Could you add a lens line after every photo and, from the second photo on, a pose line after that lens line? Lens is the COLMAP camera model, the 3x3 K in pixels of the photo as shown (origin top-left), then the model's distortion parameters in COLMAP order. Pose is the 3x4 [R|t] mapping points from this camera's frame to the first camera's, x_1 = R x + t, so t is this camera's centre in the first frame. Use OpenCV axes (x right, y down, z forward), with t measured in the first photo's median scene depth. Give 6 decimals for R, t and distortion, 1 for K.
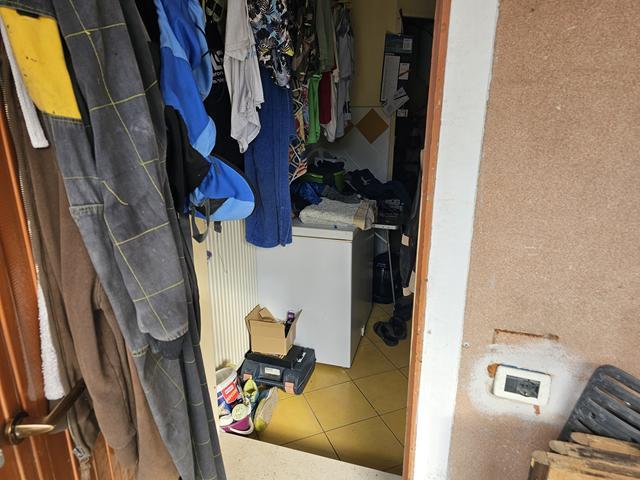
lens RADIAL K [[426.3, 0, 329.9], [0, 426.3, 238.1], [0, 0, 1]] dist [0.085978, -0.066909]
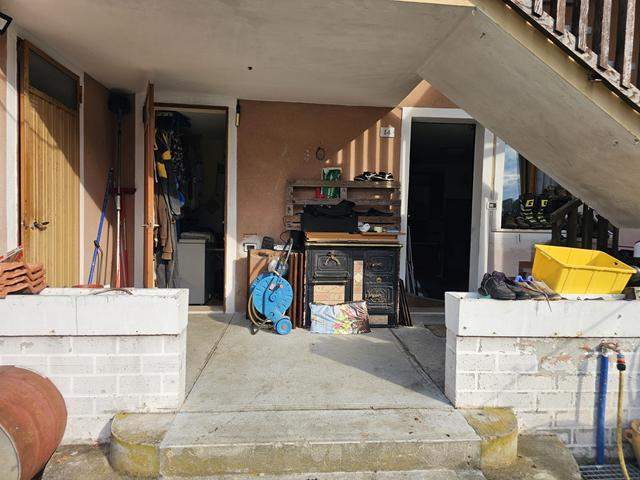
lens RADIAL K [[426.3, 0, 329.9], [0, 426.3, 238.1], [0, 0, 1]] dist [0.085978, -0.066909]
pose [[0.935970, 0.002913, 0.352067, -0.279373], [0.088081, 0.966231, -0.242157, 1.244335], [-0.340883, 0.257662, 0.904107, -2.847395]]
